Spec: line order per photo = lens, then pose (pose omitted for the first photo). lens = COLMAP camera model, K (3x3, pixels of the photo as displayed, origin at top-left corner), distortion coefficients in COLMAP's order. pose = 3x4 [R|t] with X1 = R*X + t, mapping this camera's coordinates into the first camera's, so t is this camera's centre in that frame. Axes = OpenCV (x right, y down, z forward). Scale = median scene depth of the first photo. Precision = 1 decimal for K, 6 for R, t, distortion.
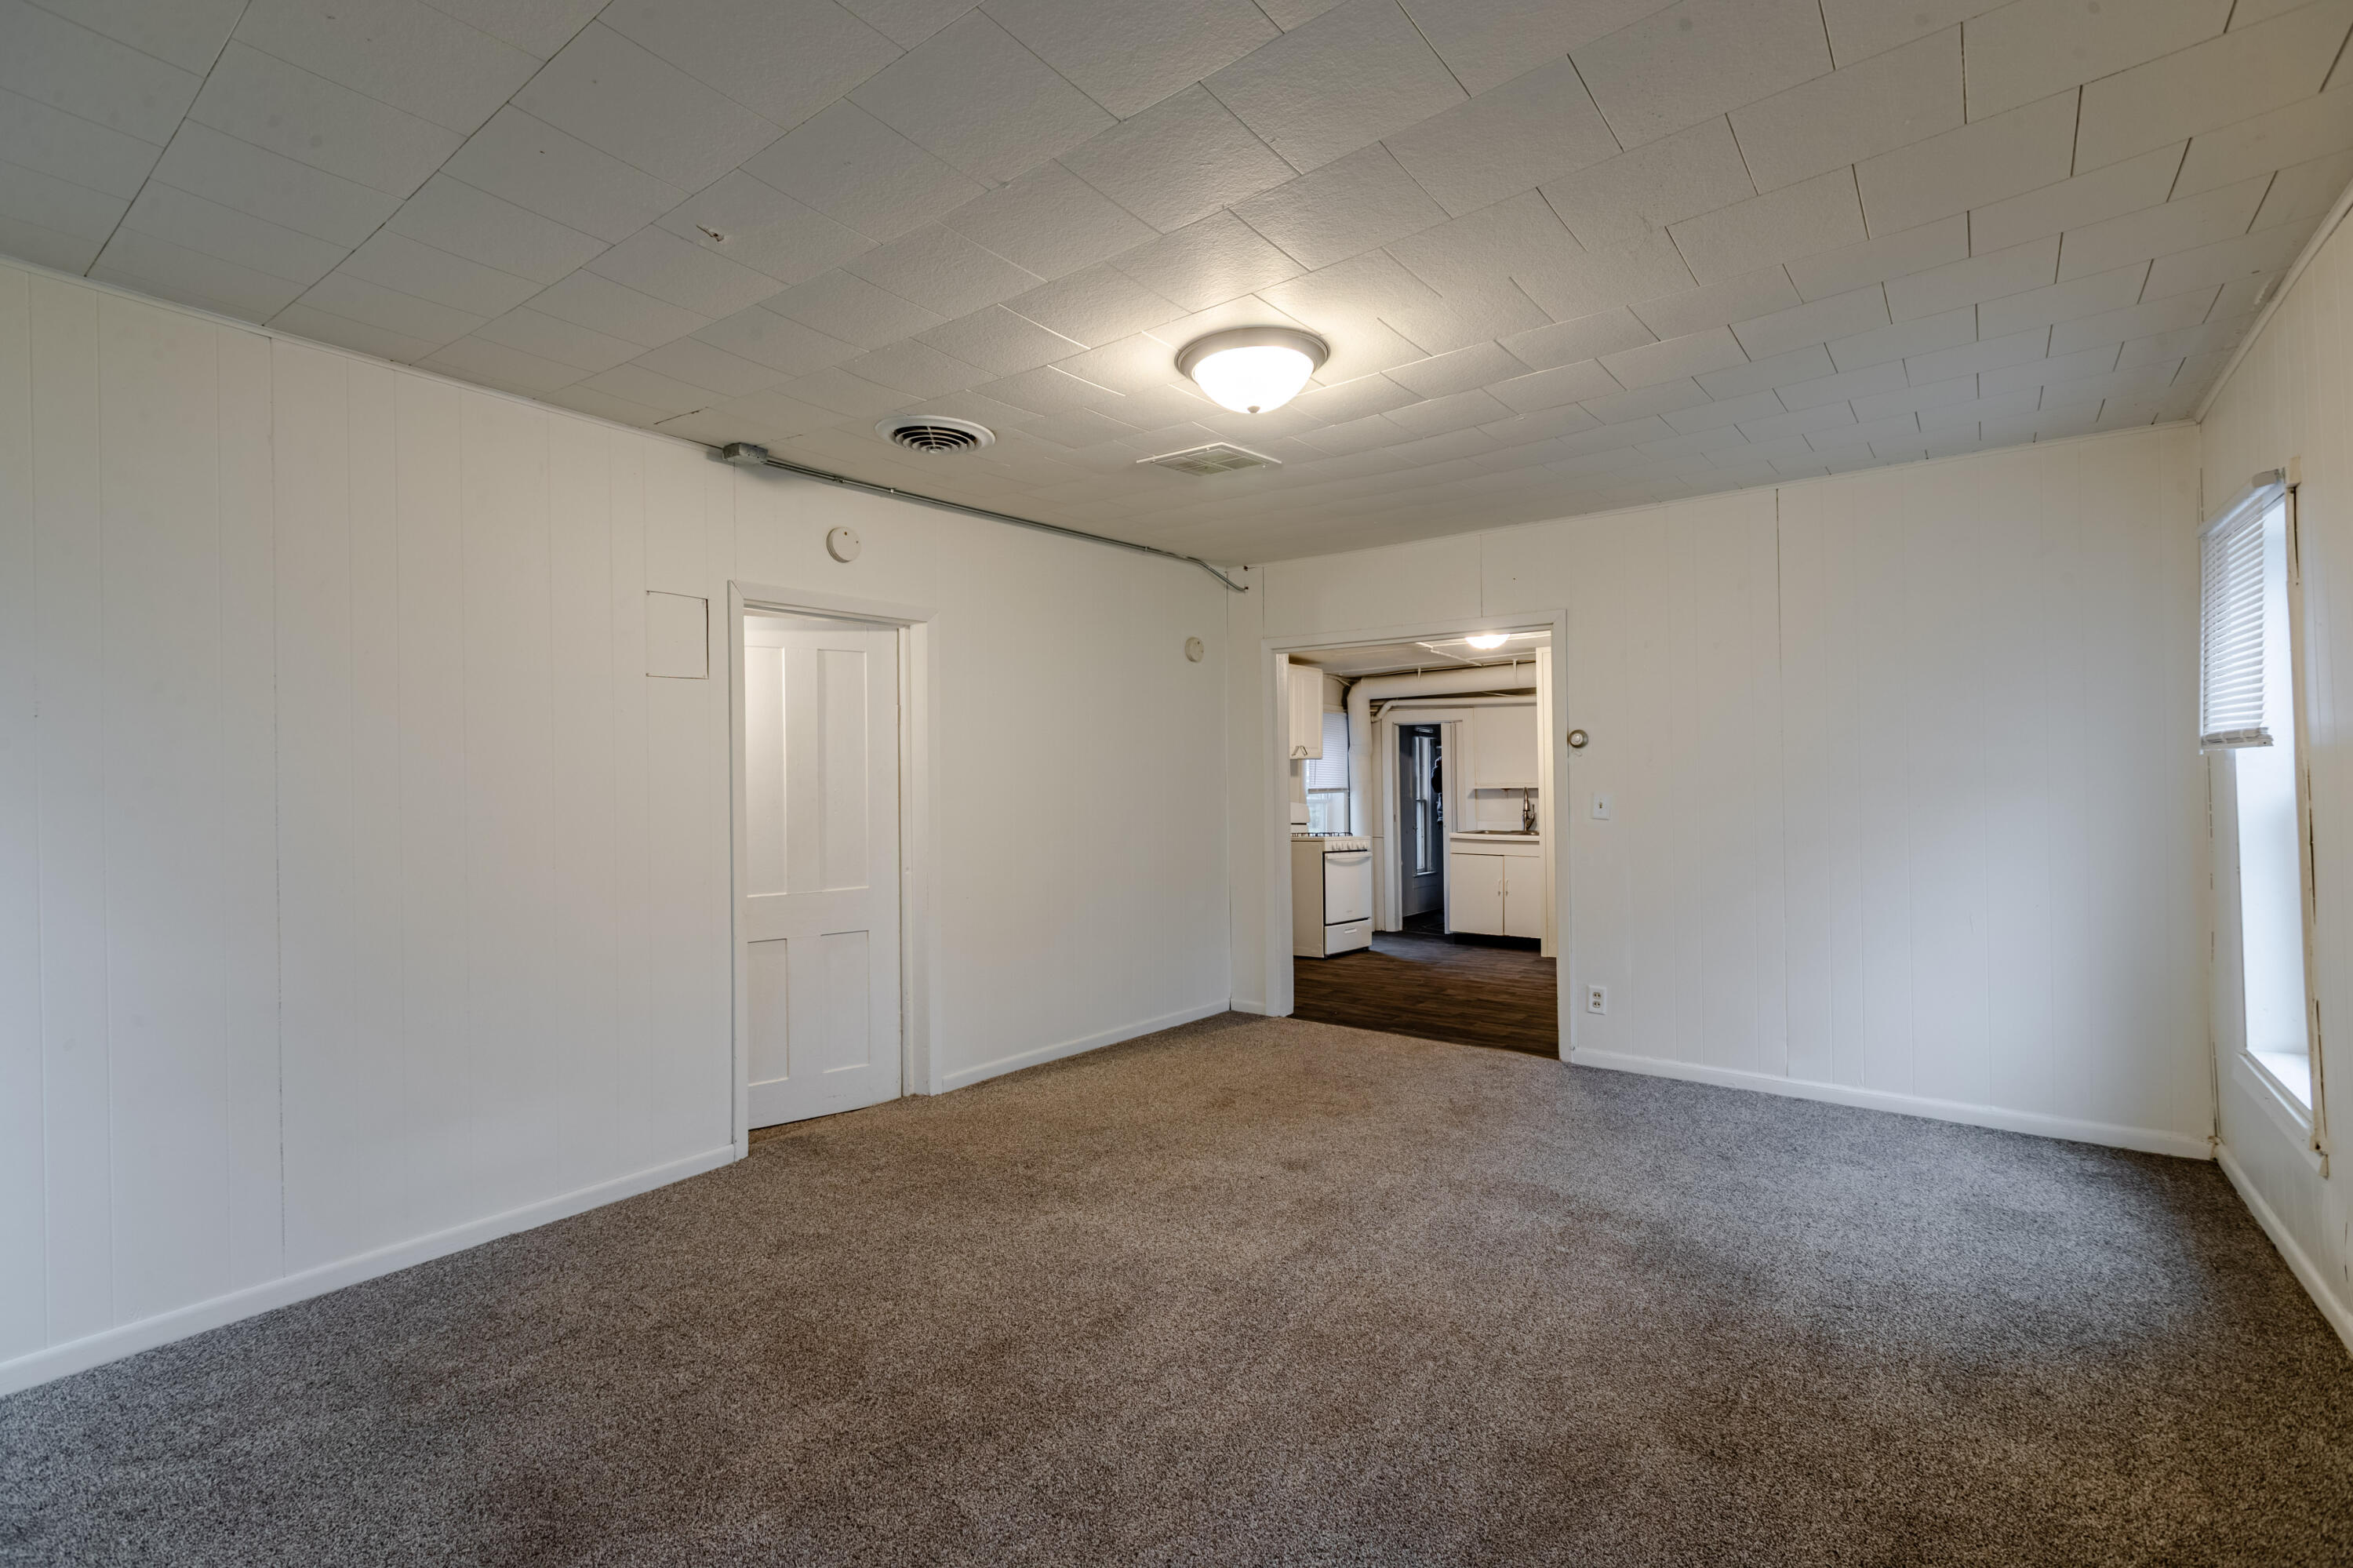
lens RADIAL K [[1060.2, 0, 1182.2], [0, 1060.2, 767.6], [0, 0, 1]] dist [0.001954, 0.000012]
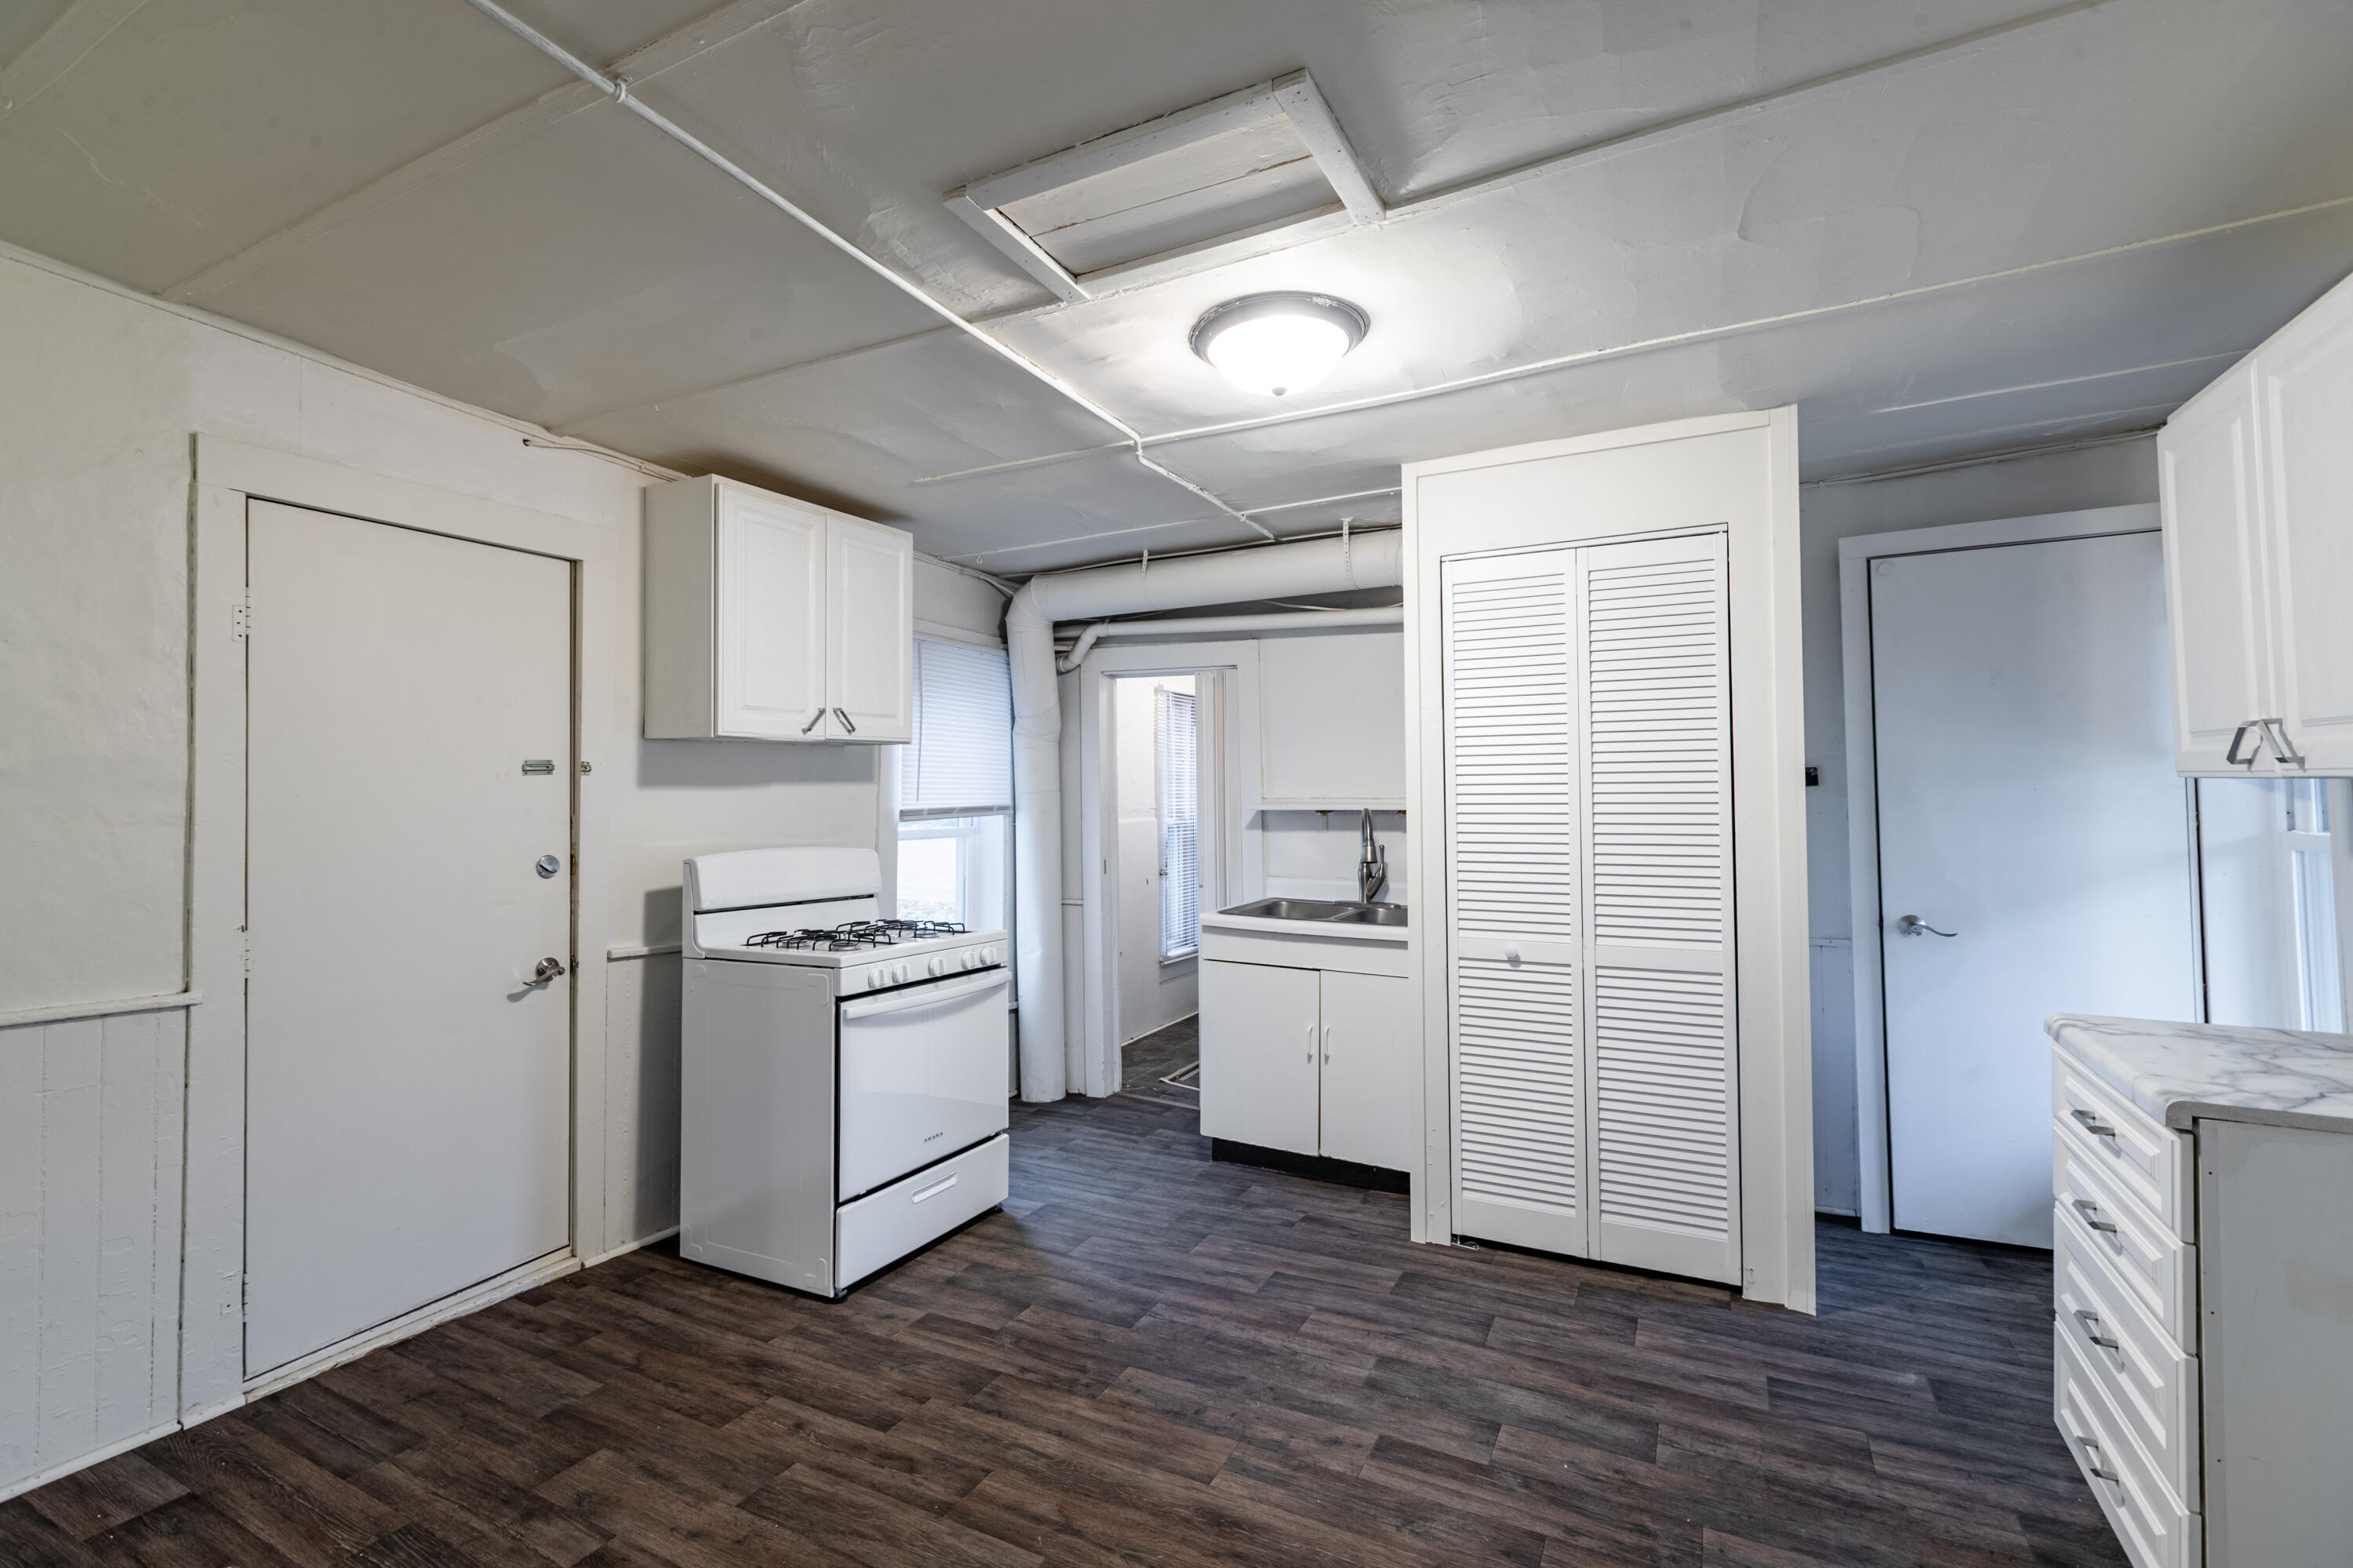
lens RADIAL K [[1060.2, 0, 1167.2], [0, 1060.2, 785.2], [0, 0, 1]] dist [0.001954, 0.000012]
pose [[0.985336, 0.007071, 0.170481, 0.151959], [-0.009424, 0.999871, 0.012995, 0.002835], [-0.170367, -0.014411, 0.985275, 0.532984]]
